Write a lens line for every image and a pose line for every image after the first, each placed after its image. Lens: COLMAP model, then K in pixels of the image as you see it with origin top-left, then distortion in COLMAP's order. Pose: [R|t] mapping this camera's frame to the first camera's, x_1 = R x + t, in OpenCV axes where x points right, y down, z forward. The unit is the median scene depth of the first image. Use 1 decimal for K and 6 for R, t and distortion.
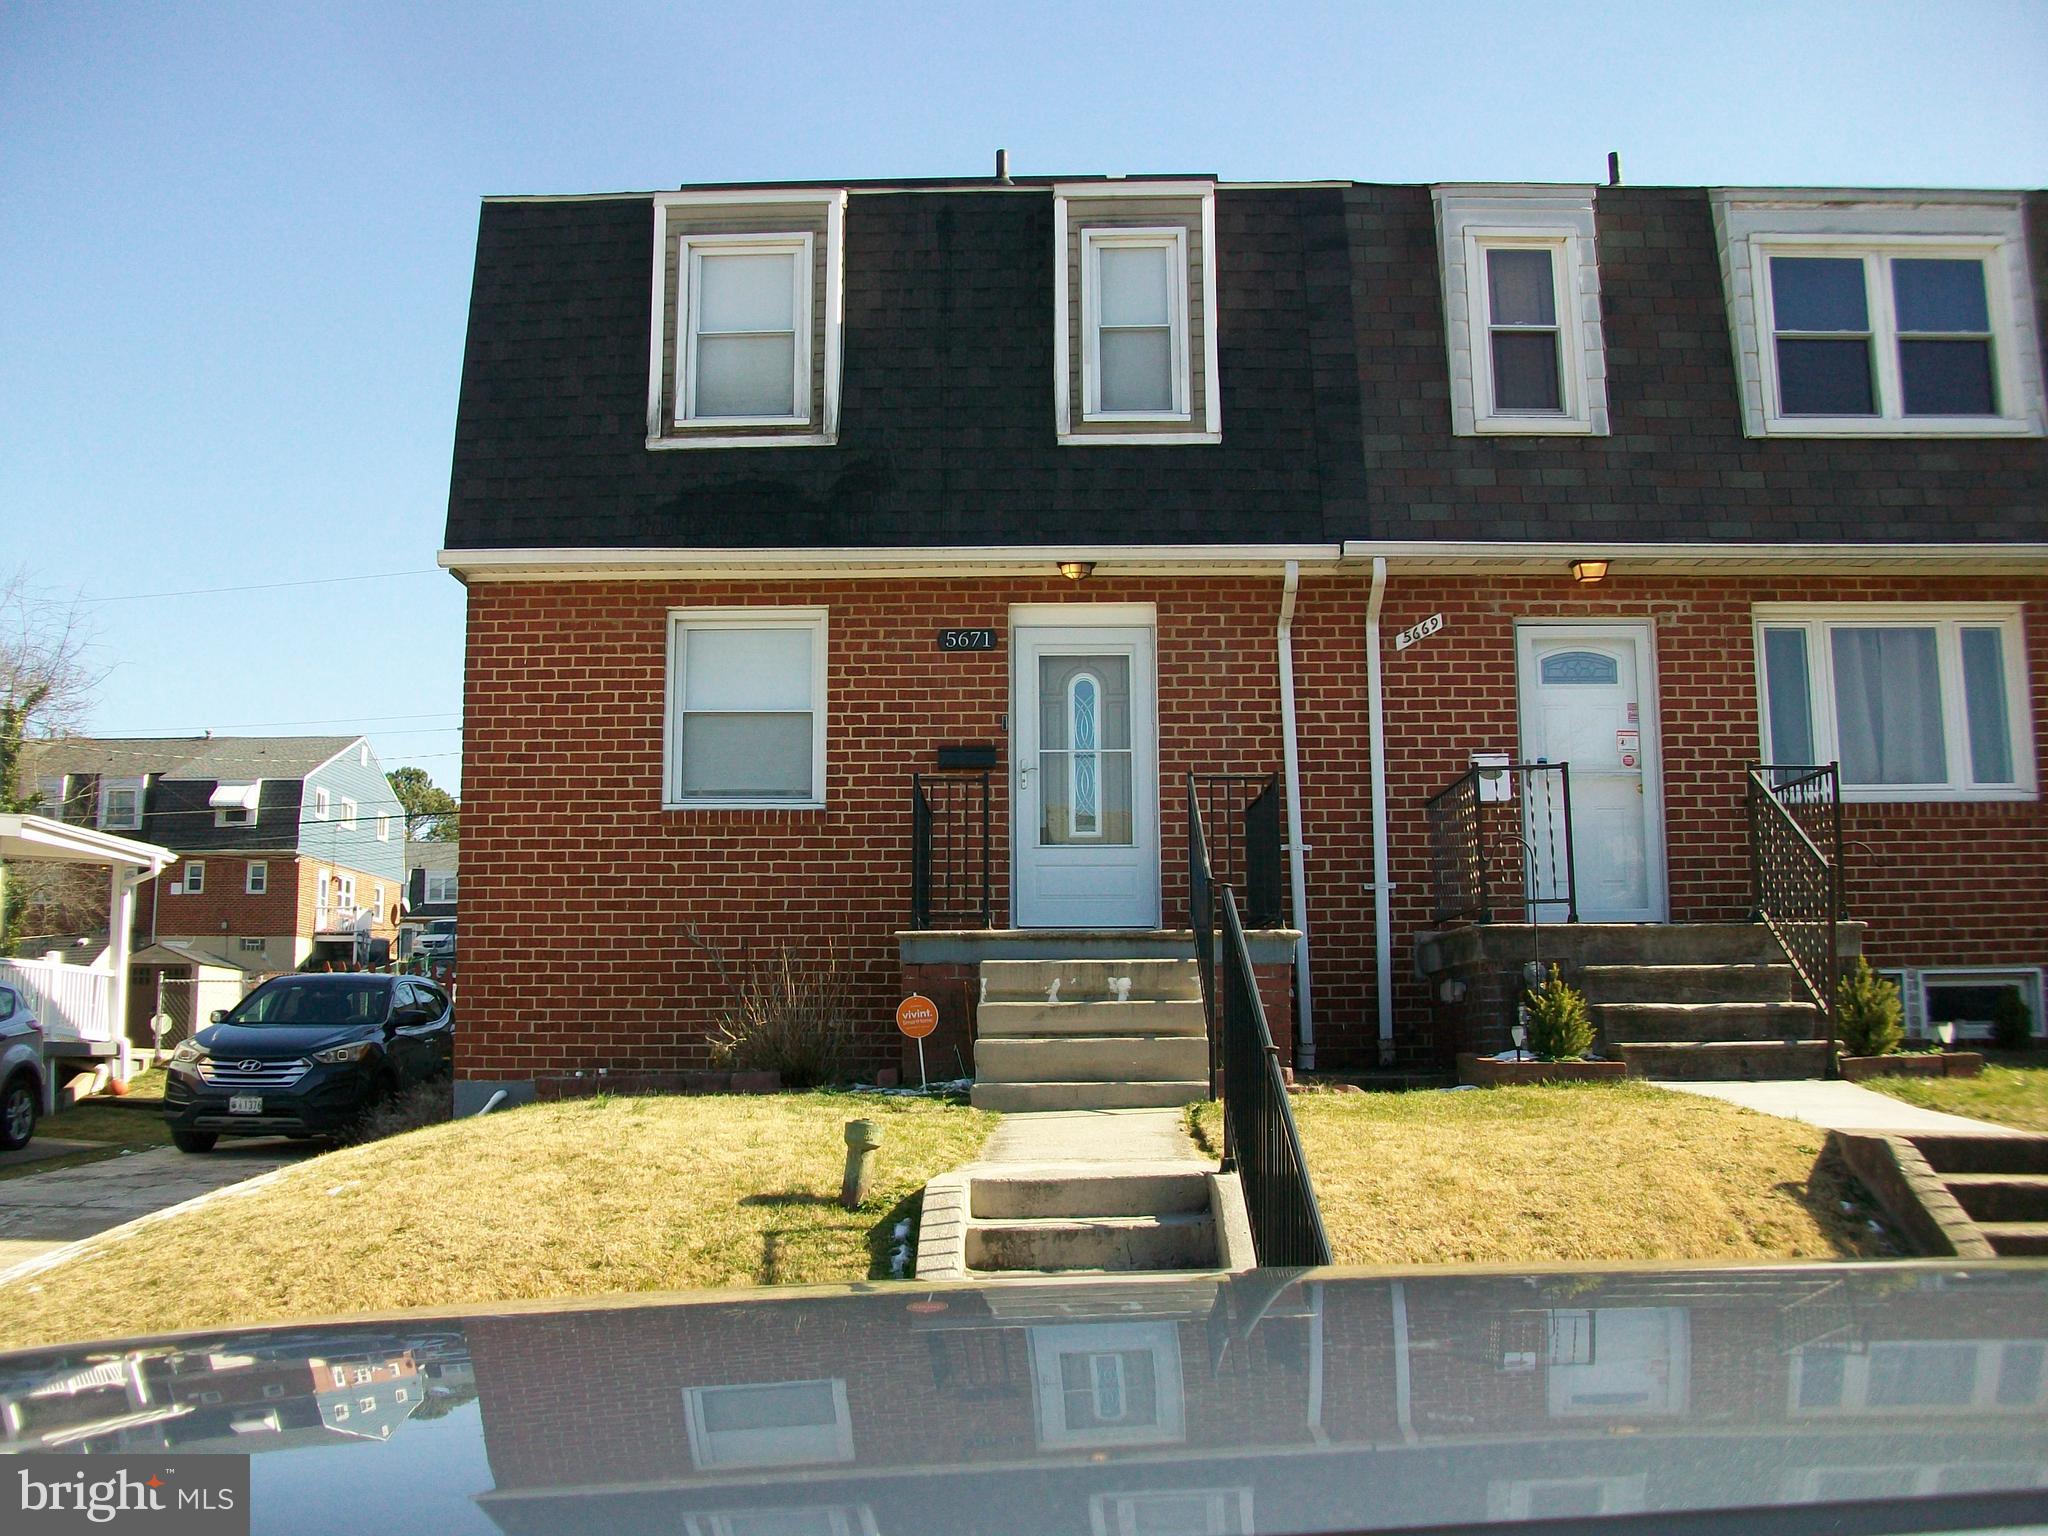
lens RADIAL K [[1978.2, 0, 1013.6], [0, 1978.2, 773.5], [0, 0, 1]] dist [-0.113913, 0.000000]
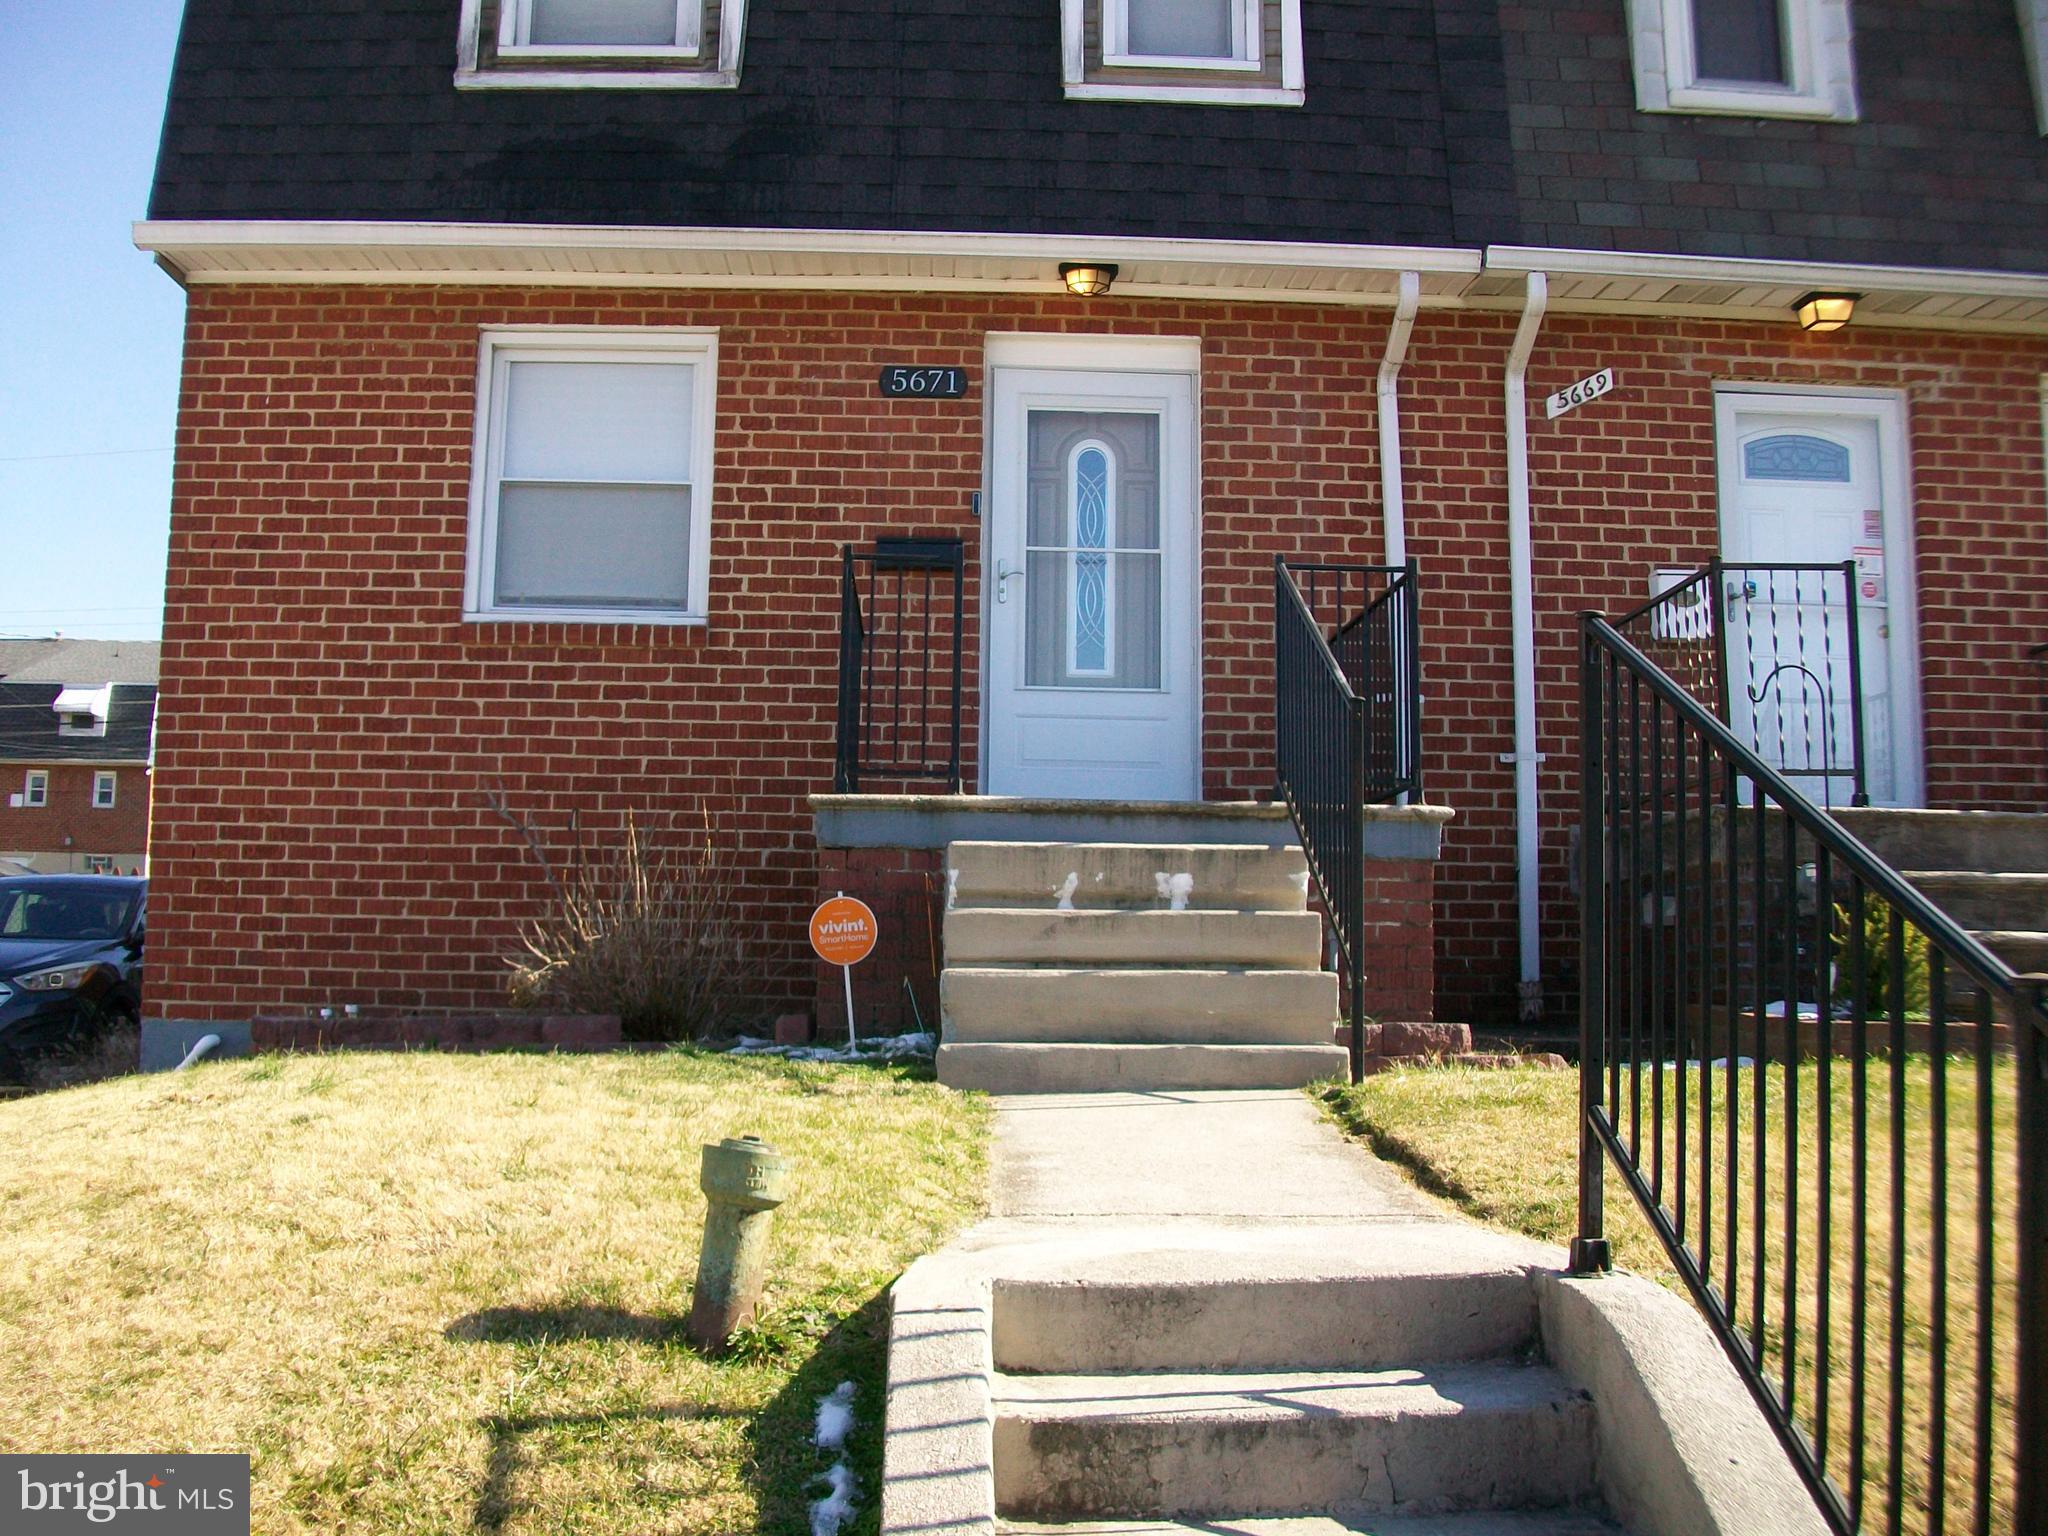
lens RADIAL K [[1978.2, 0, 1016.4], [0, 1978.2, 768.9], [0, 0, 1]] dist [-0.113913, 0.000000]
pose [[0.998406, 0.023199, 0.051442, -0.023480], [-0.024551, 0.999365, 0.025806, 0.047048], [-0.050811, -0.027028, 0.998343, 0.325461]]
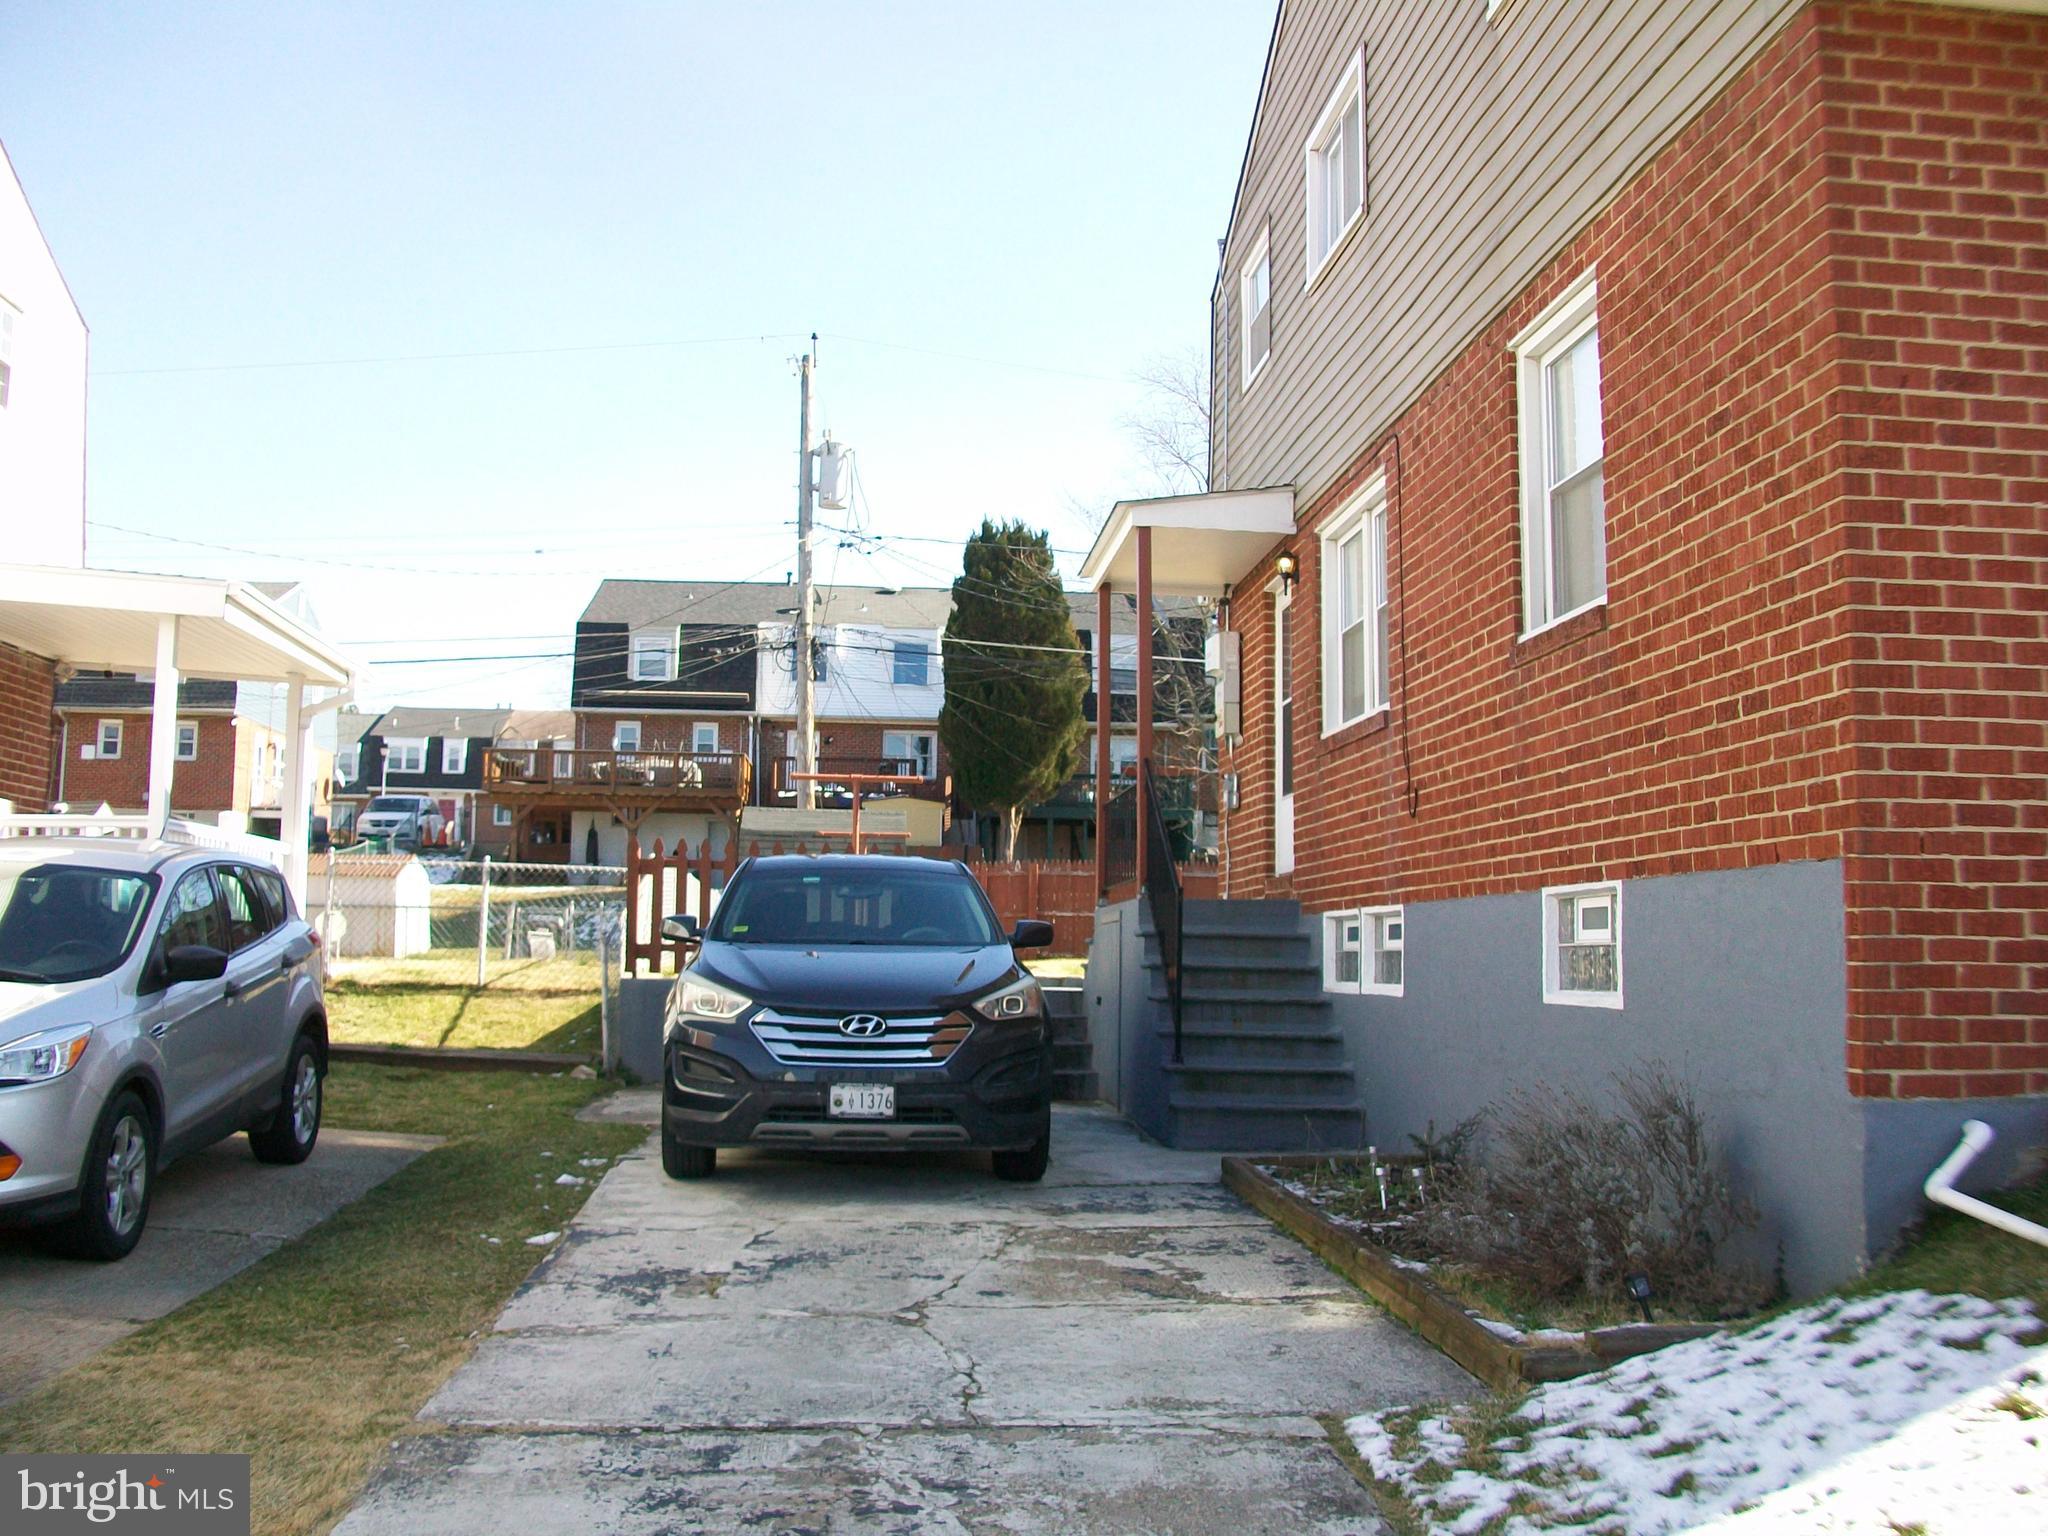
lens RADIAL K [[1978.2, 0, 1037.1], [0, 1978.2, 772.4], [0, 0, 1]] dist [-0.113913, 0.000000]
pose [[0.994667, 0.024415, 0.100209, -0.510789], [-0.029594, 0.998284, 0.050524, 0.066907], [-0.098803, -0.053220, 0.993683, 0.586391]]
